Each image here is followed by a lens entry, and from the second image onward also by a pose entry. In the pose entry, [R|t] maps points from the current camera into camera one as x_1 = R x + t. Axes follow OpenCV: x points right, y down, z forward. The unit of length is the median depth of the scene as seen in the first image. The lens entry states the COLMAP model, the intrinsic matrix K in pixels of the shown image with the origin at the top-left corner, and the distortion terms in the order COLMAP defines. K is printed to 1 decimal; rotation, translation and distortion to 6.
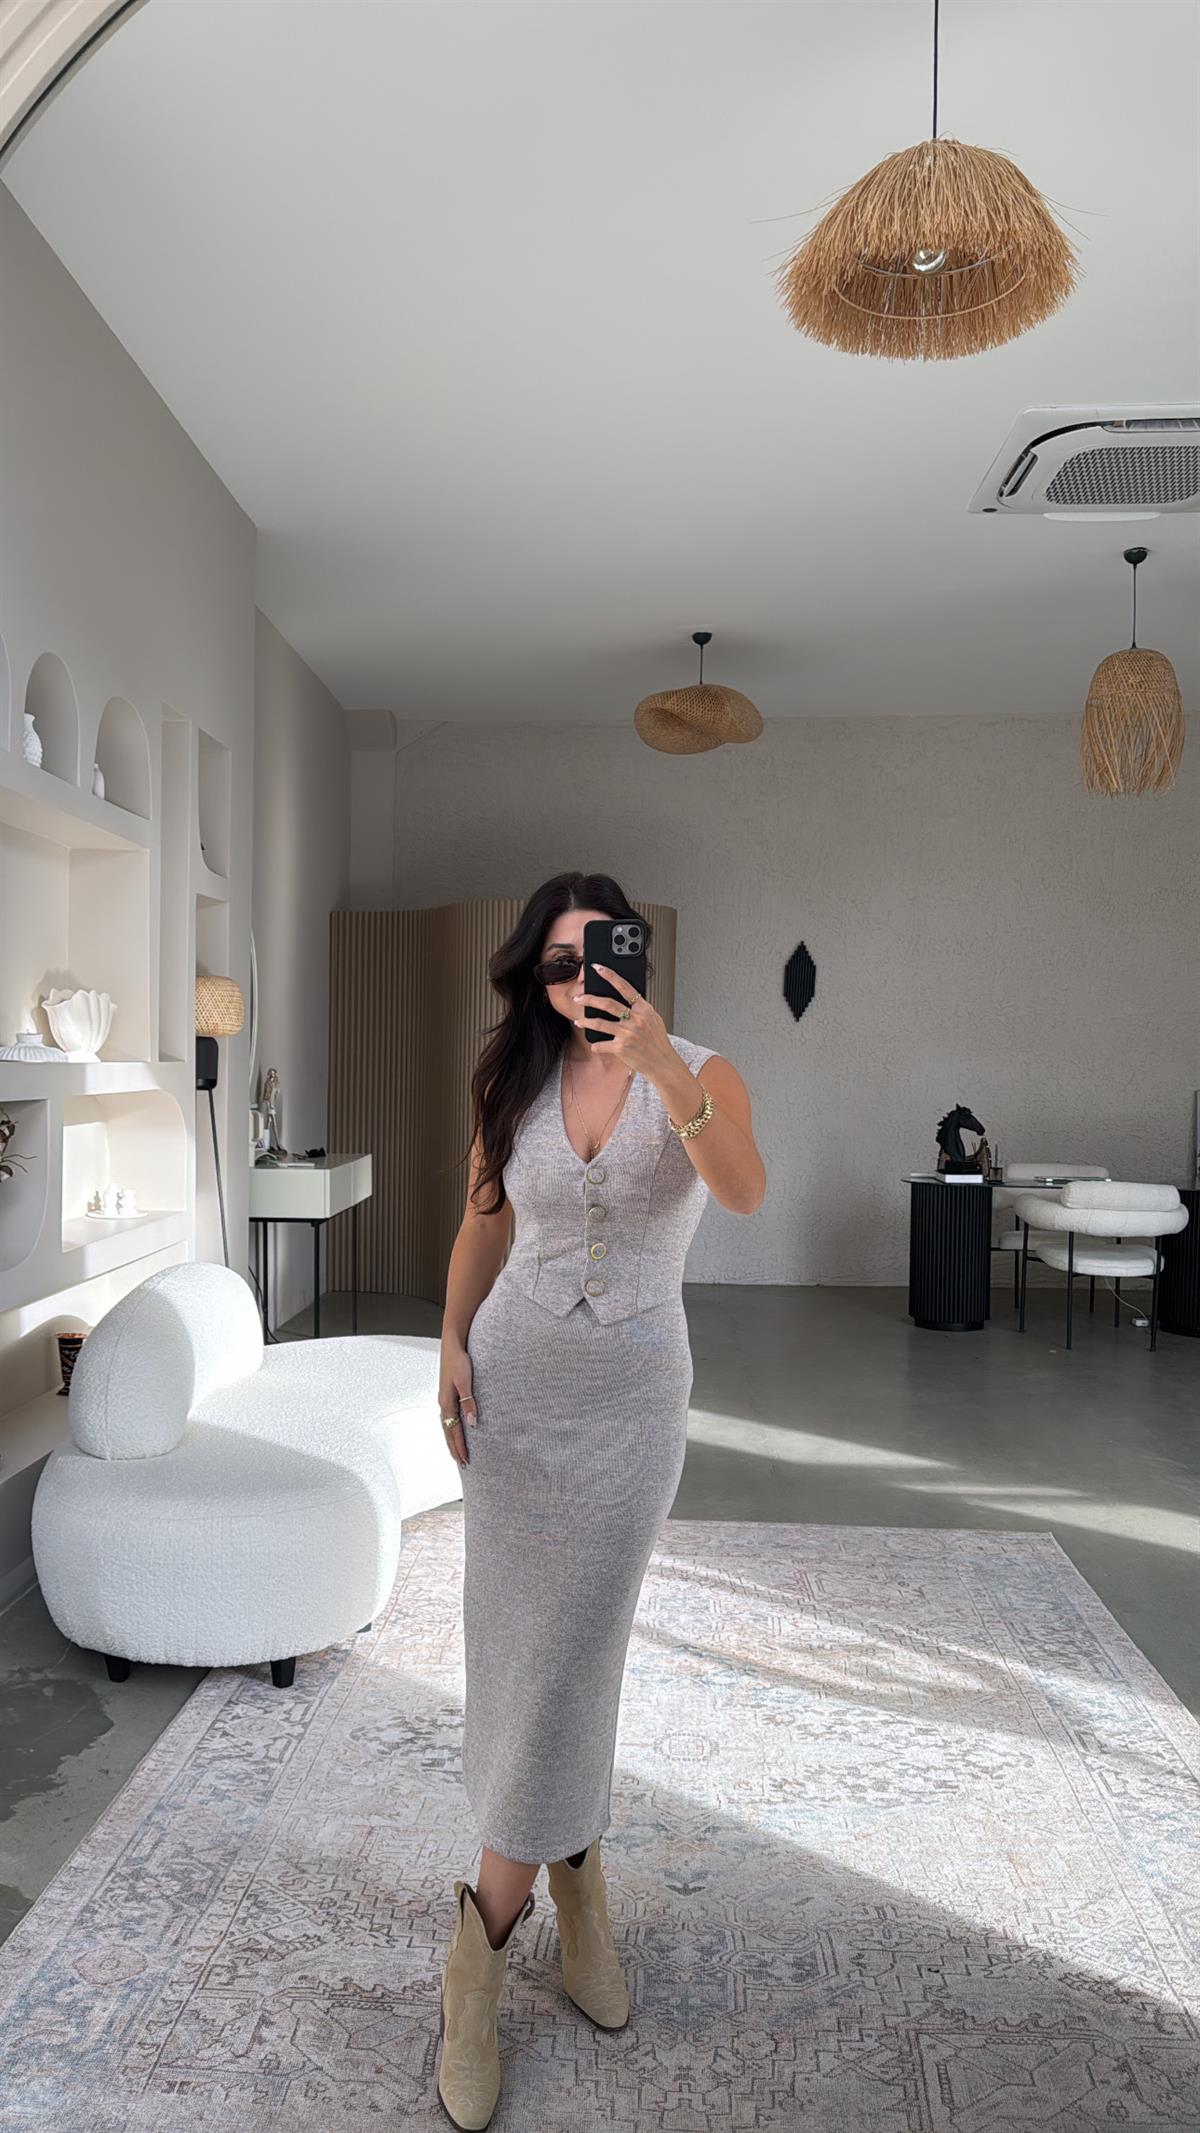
lens RADIAL K [[1502.7, 0, 607.4], [0, 1502.7, 1060.2], [0, 0, 1]] dist [0.002921, -0.048891]
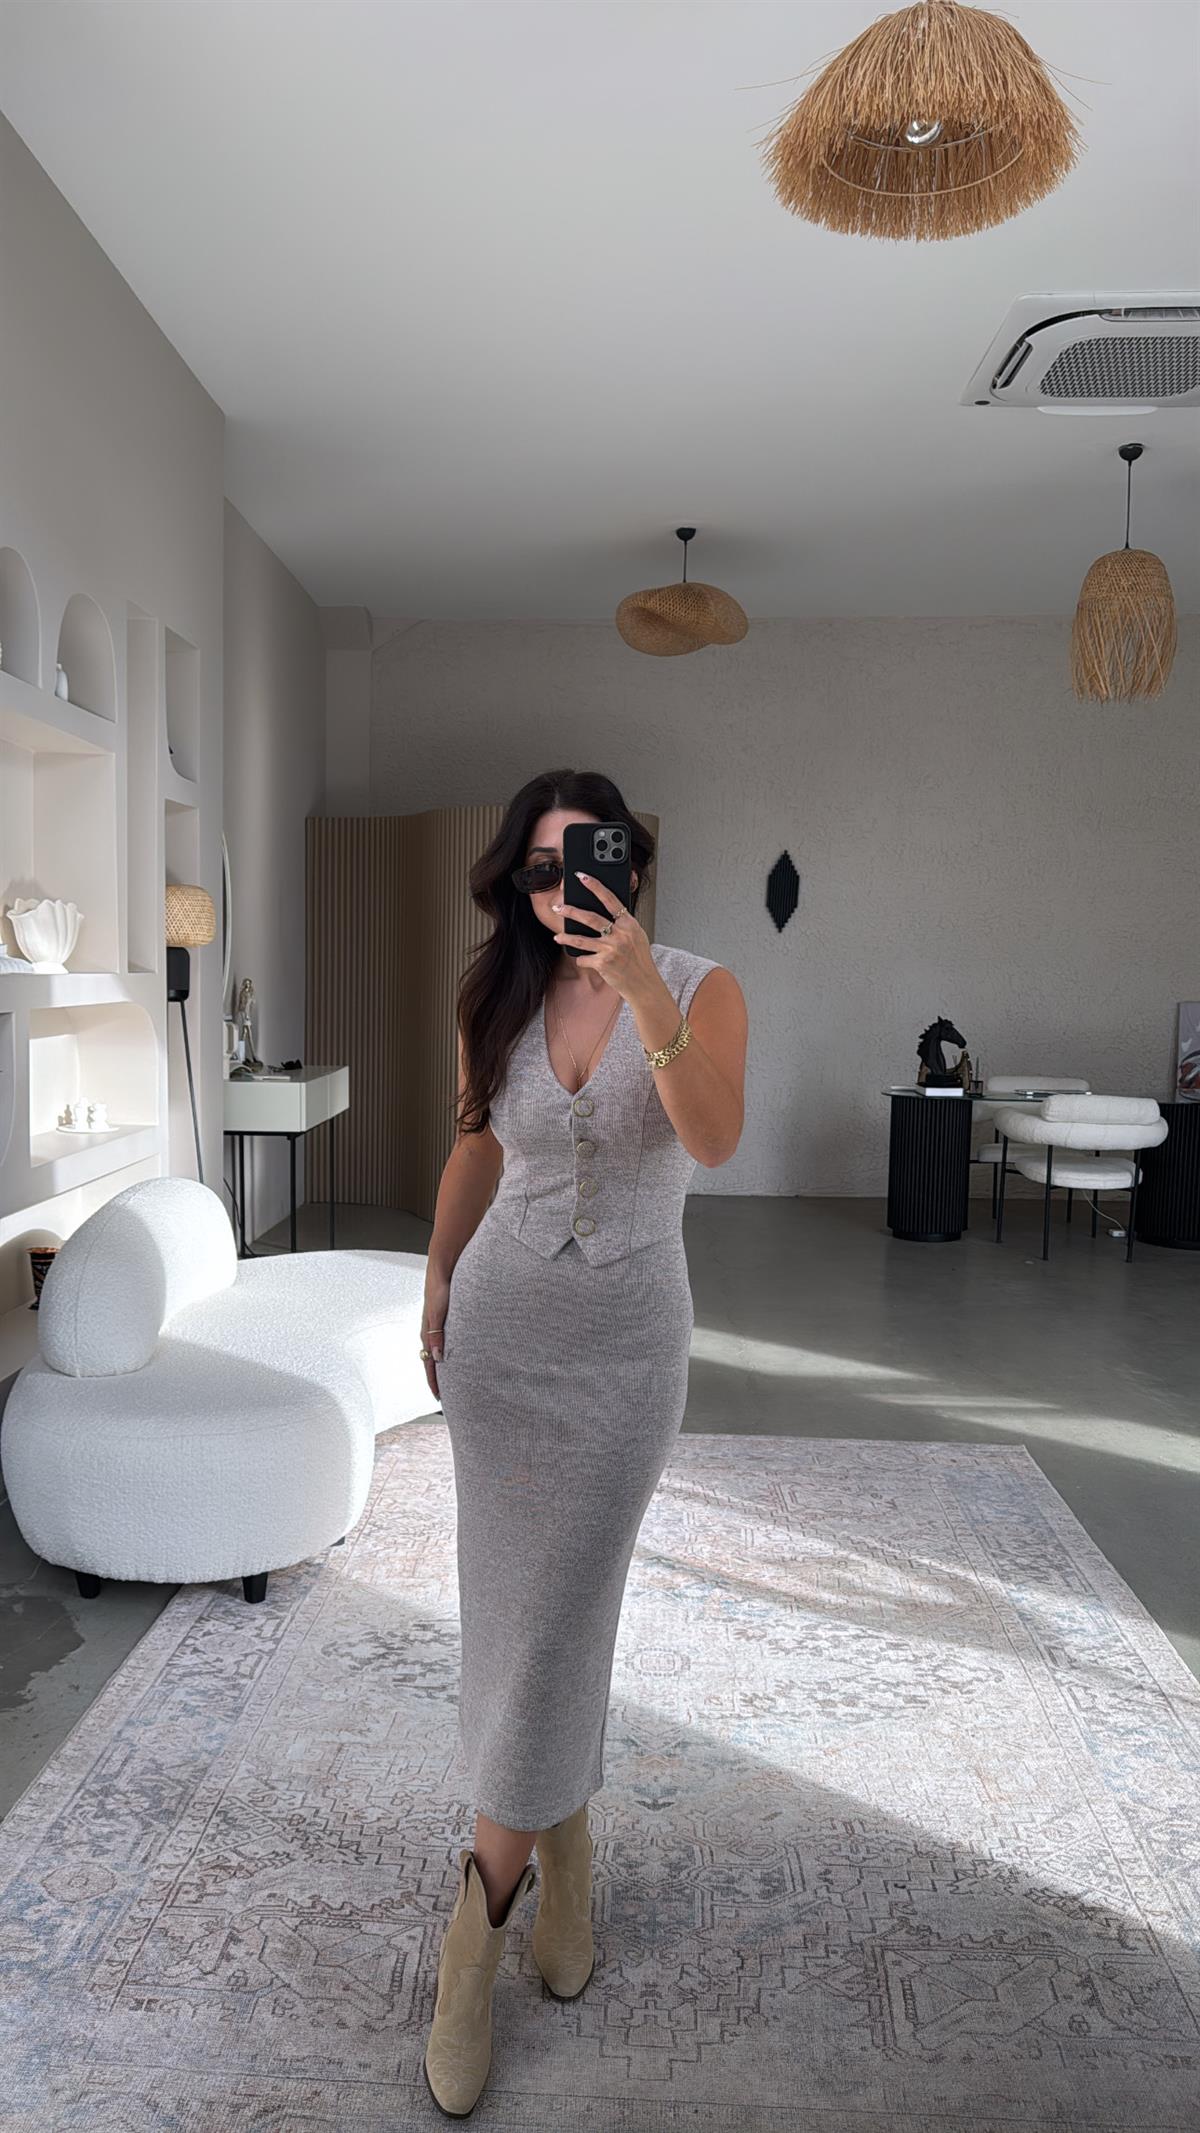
lens RADIAL K [[1498.5, 0, 600.0], [0, 1498.5, 1066.5], [0, 0, 1]] dist [0.001738, -0.064373]
pose [[0.999975, 0.002758, 0.006457, 0.006381], [-0.003173, 0.997871, 0.065138, -0.004413], [-0.006263, -0.065157, 0.997855, 0.027733]]
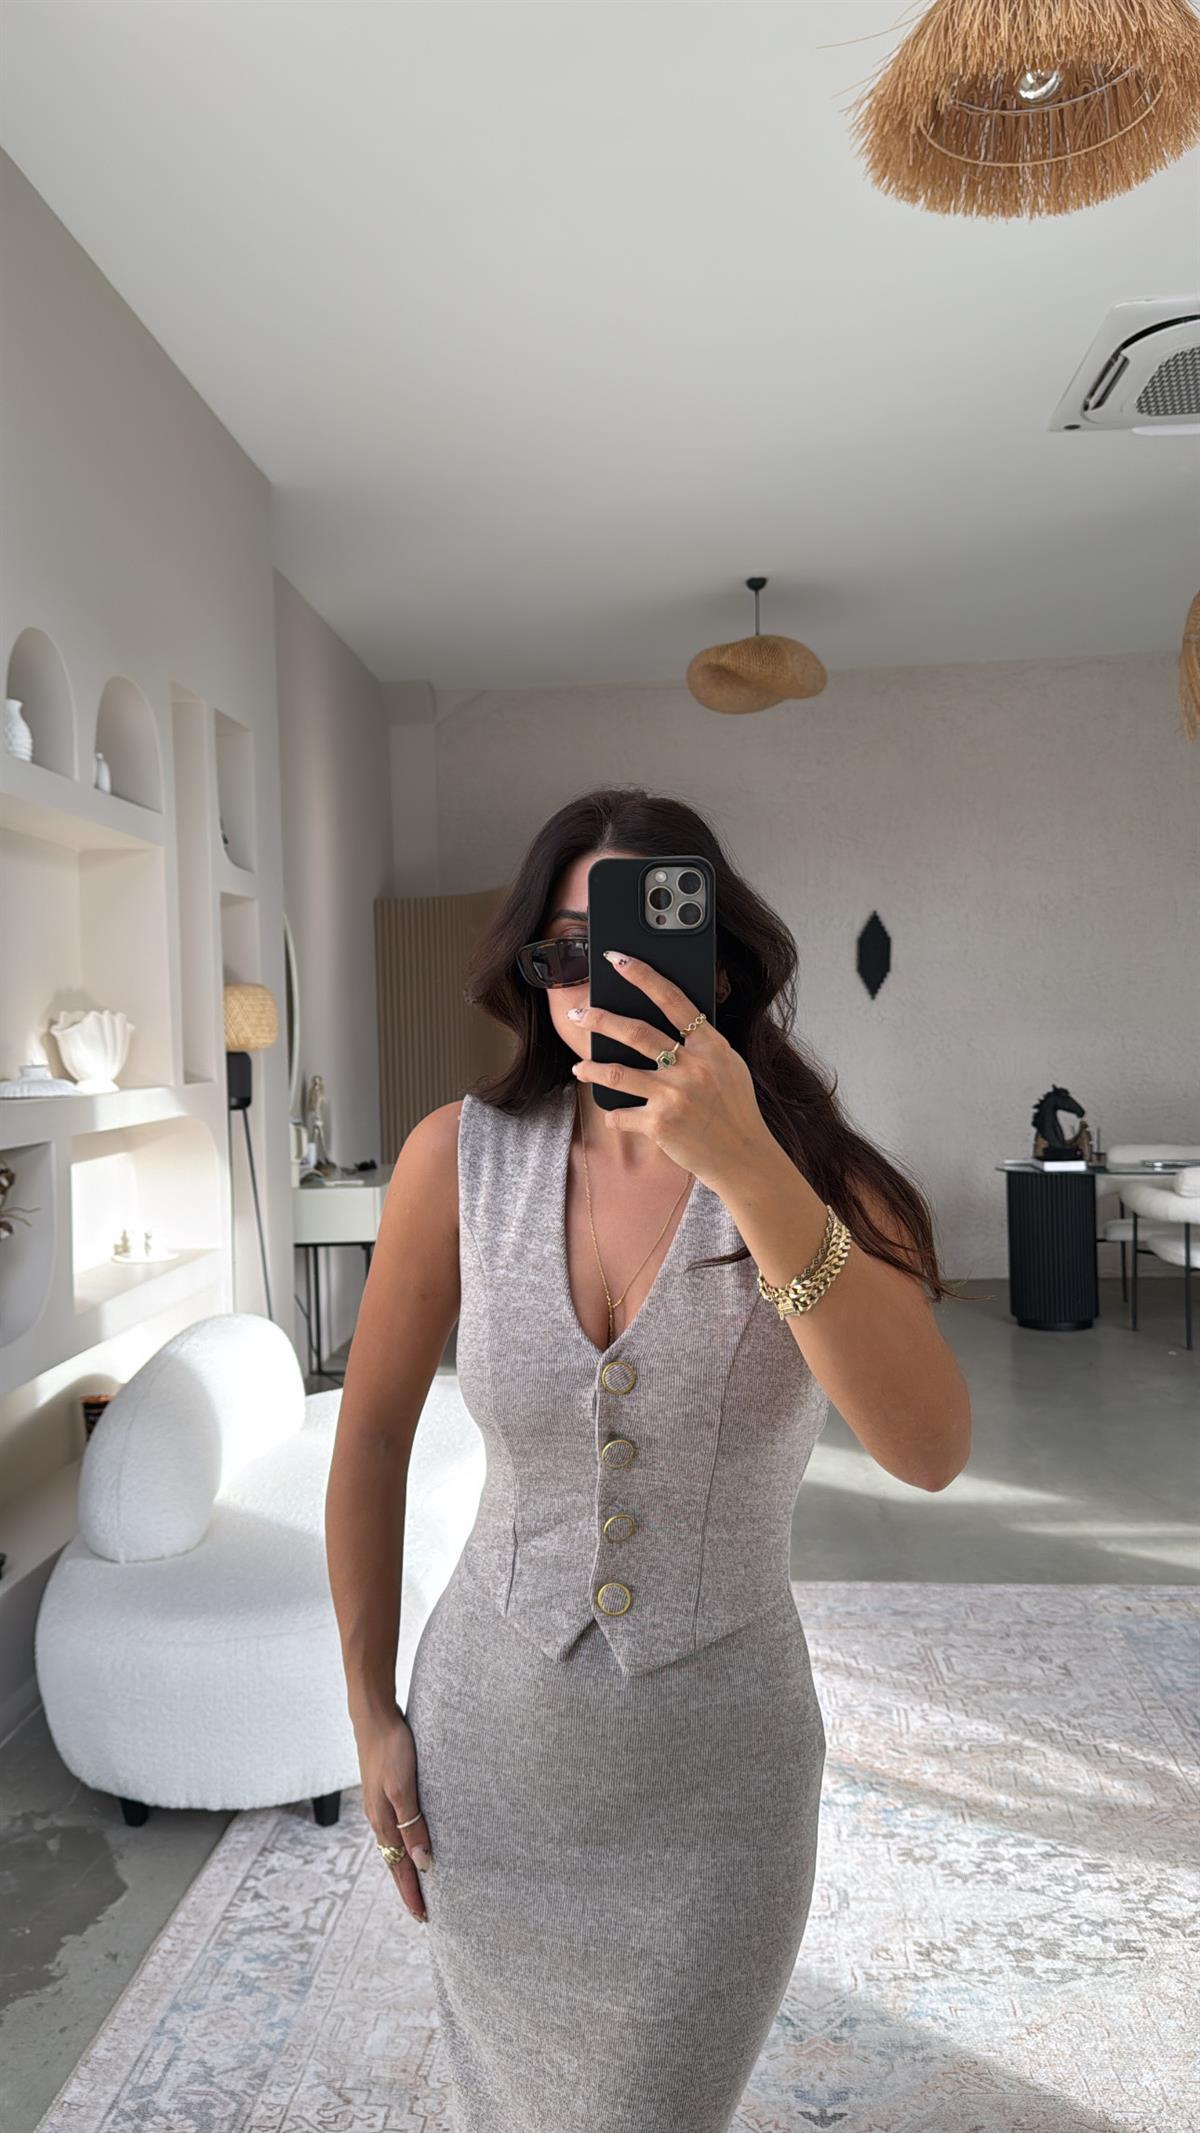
lens RADIAL K [[1498.5, 0, 600.0], [0, 1498.5, 1066.5], [0, 0, 1]] dist [0.001738, -0.064373]
pose [[0.998196, -0.037322, -0.047022, -0.007063], [0.038096, 0.999151, 0.015674, -0.019952], [0.046397, -0.017437, 0.998771, 0.179067]]
